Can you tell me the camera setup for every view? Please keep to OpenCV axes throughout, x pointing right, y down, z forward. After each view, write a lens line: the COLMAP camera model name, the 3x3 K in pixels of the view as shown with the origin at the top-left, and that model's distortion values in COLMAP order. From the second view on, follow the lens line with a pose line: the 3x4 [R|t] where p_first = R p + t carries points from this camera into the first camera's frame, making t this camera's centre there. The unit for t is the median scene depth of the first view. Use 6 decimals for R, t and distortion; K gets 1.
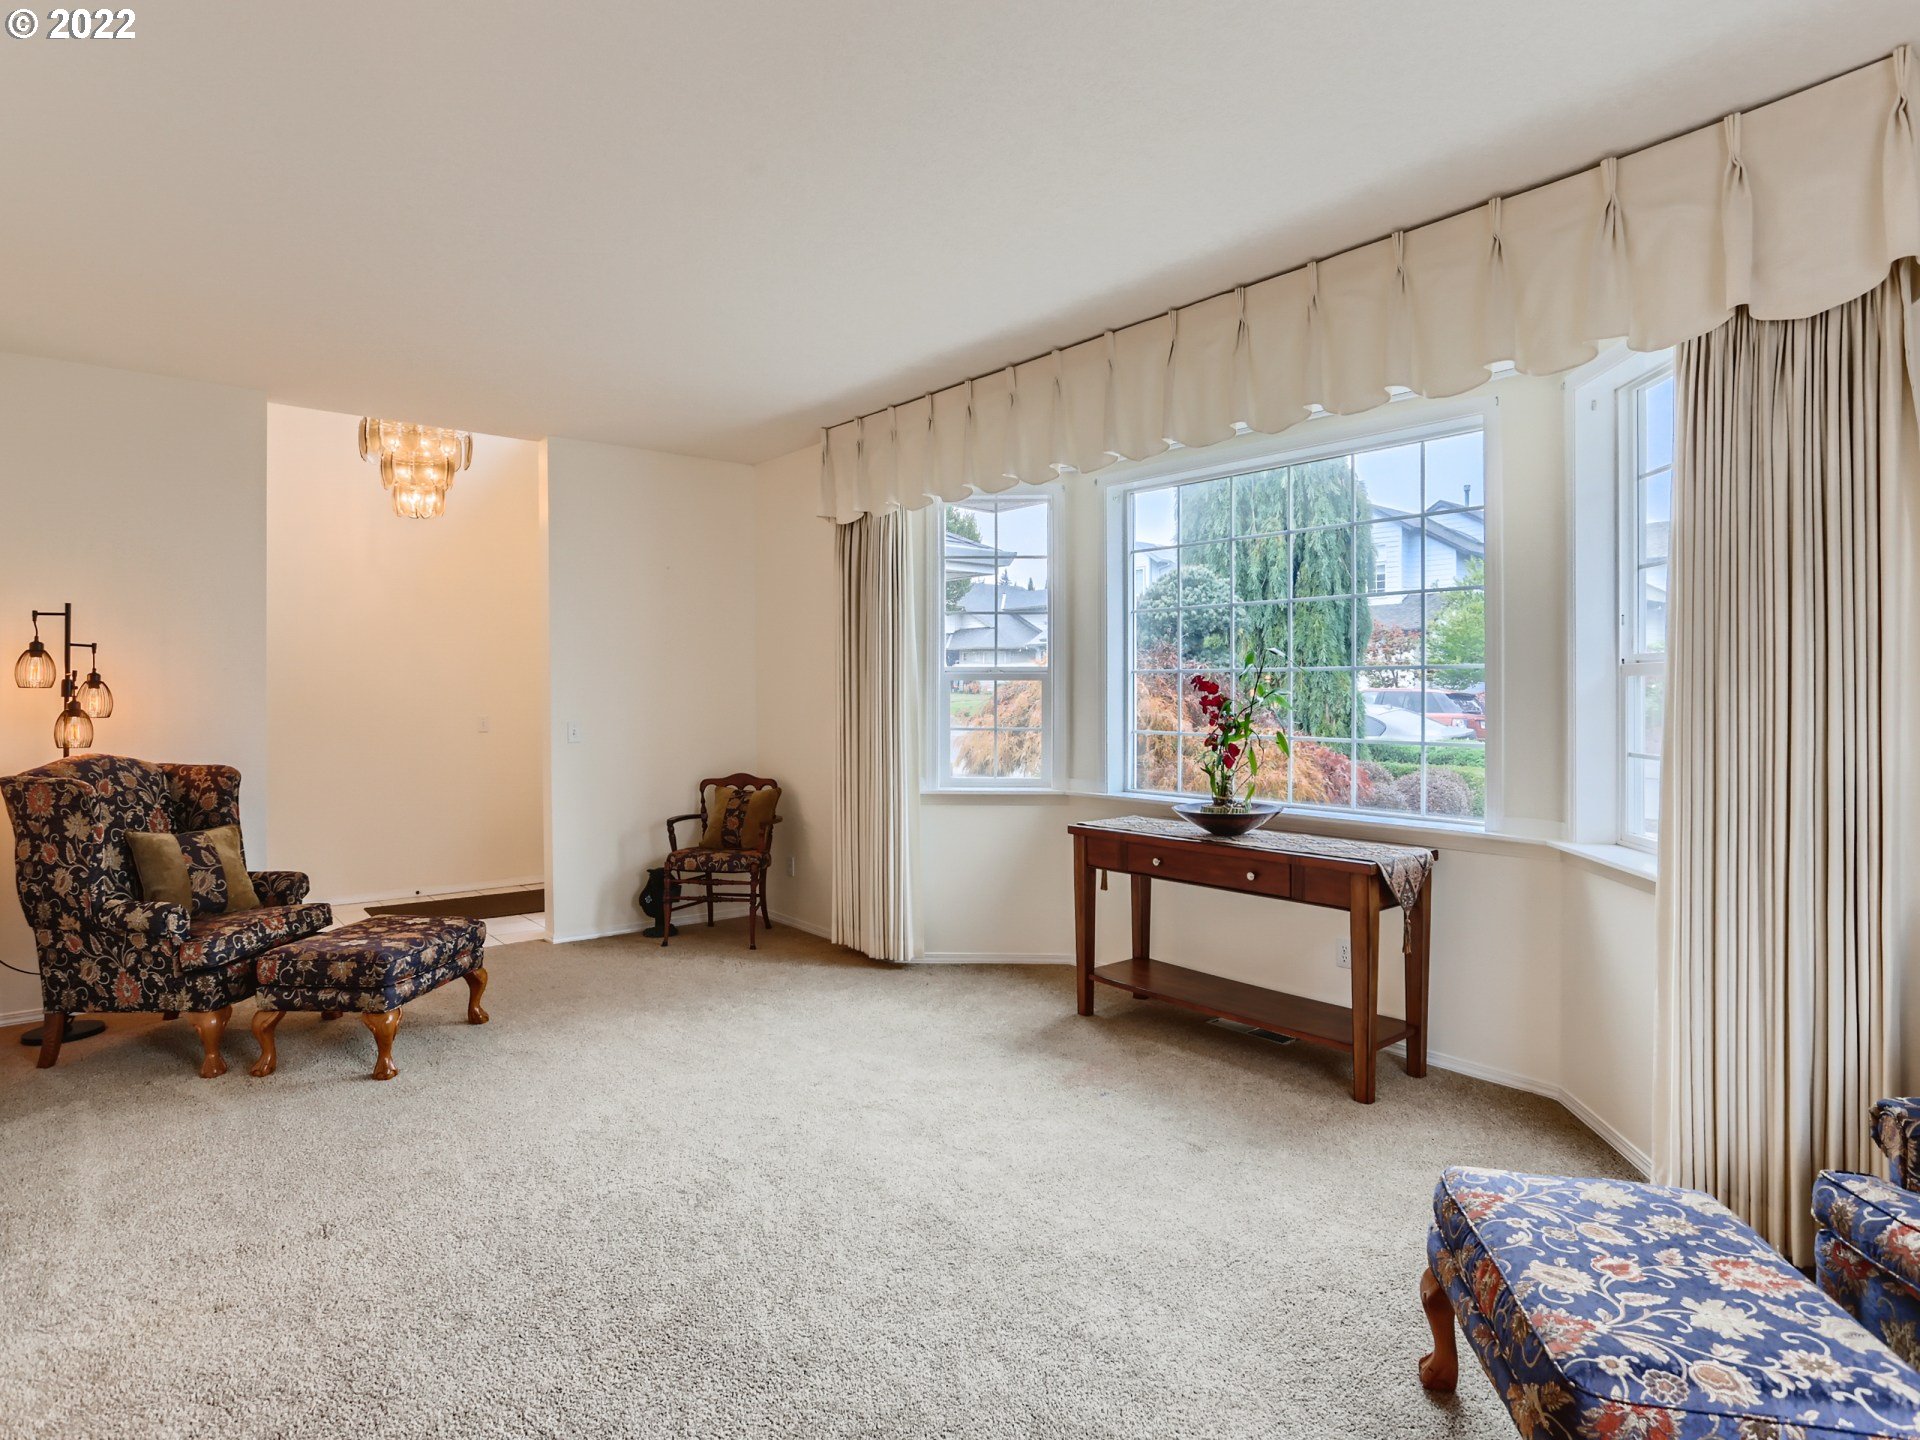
lens RADIAL K [[1052.0, 0, 956.2], [0, 1052.0, 706.0], [0, 0, 1]] dist [-0.035897, 0.022620]
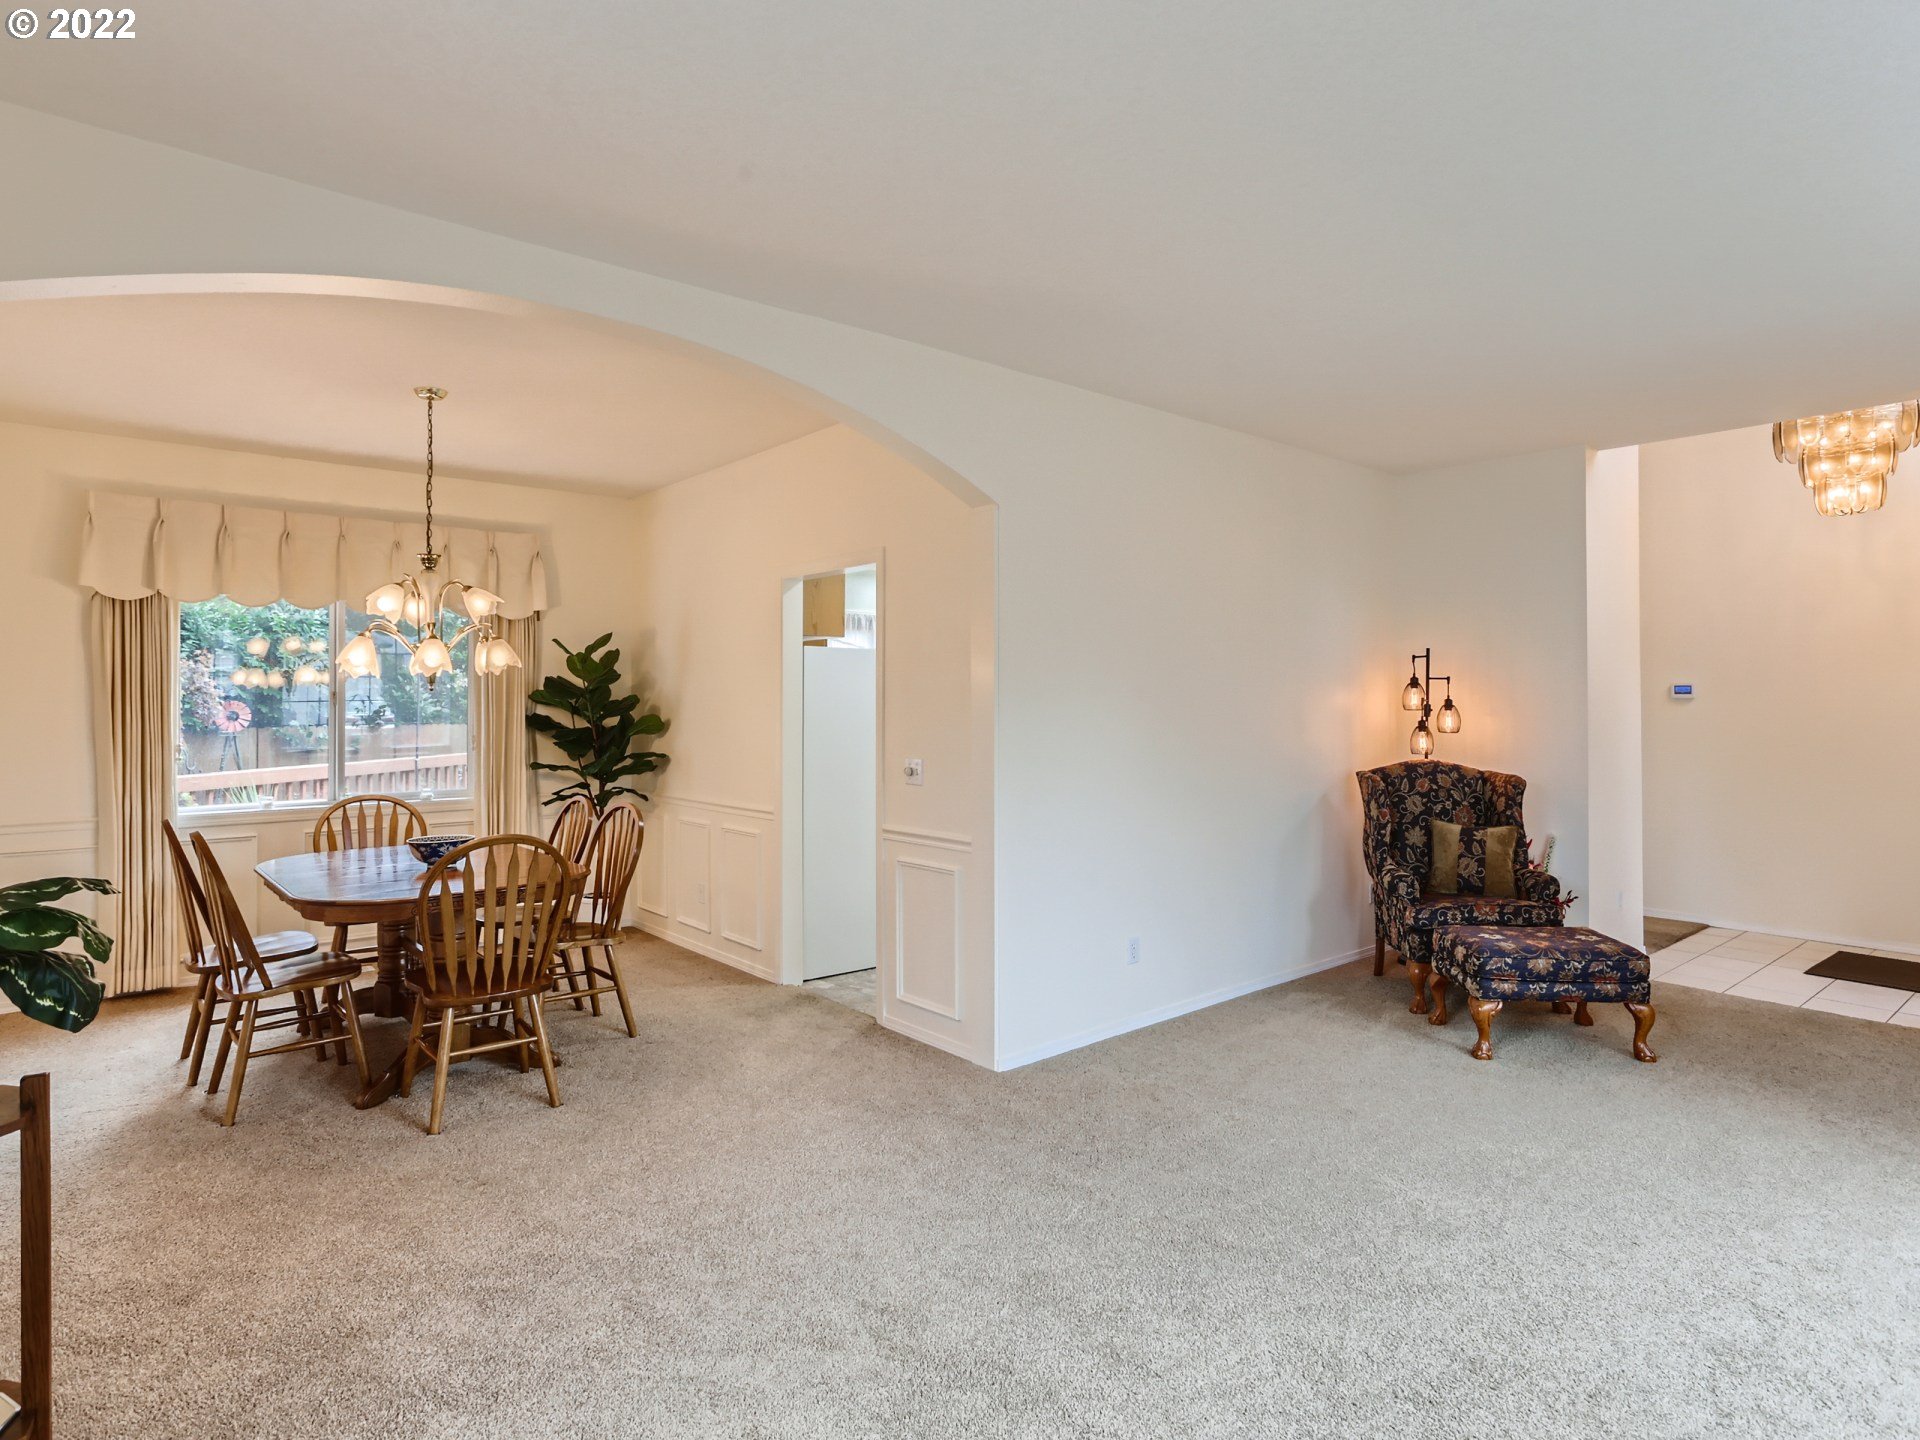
lens RADIAL K [[1052.0, 0, 964.3], [0, 1052.0, 708.8], [0, 0, 1]] dist [-0.035897, 0.022620]
pose [[0.013024, 0.006381, -0.999895, 0.511348], [-0.011725, 0.999912, 0.006228, -0.020524], [0.999846, 0.011642, 0.013098, 0.373563]]
